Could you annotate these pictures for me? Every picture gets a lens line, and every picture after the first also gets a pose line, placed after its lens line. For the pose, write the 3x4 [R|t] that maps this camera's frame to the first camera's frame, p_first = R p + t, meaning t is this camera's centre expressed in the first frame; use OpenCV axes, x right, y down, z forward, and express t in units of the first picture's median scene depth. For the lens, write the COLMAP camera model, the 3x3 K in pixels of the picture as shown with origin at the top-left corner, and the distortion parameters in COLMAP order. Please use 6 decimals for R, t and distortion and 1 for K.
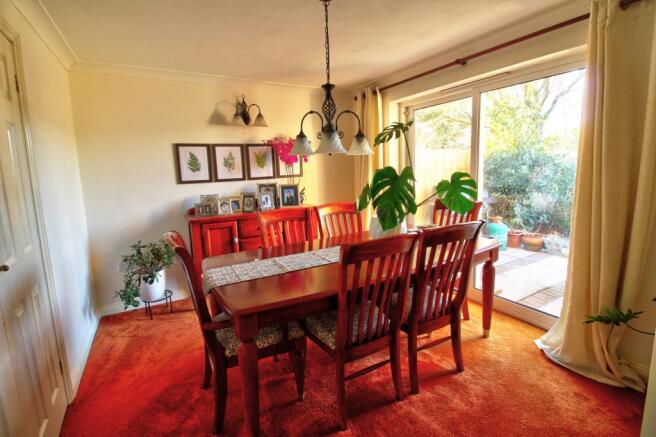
lens RADIAL K [[307.3, 0, 327.7], [0, 307.3, 203.6], [0, 0, 1]] dist [-0.001645, -0.000885]
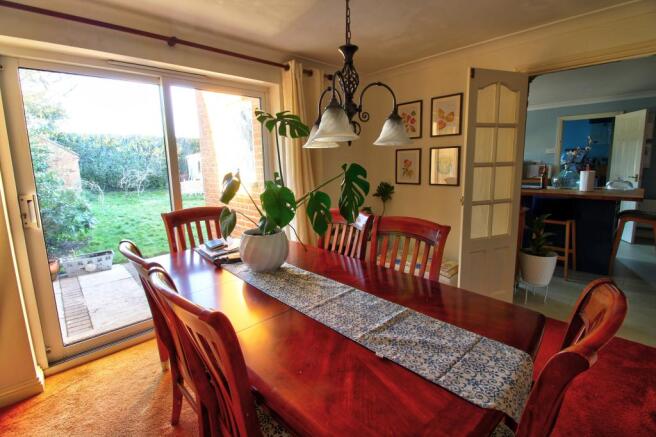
lens RADIAL K [[307.3, 0, 327.7], [0, 307.3, 203.6], [0, 0, 1]] dist [-0.001645, -0.000885]
pose [[-0.229647, -0.089299, 0.969169, -0.677809], [0.142315, 0.981998, 0.124203, -0.115792], [-0.962813, 0.166451, -0.212804, 1.195059]]
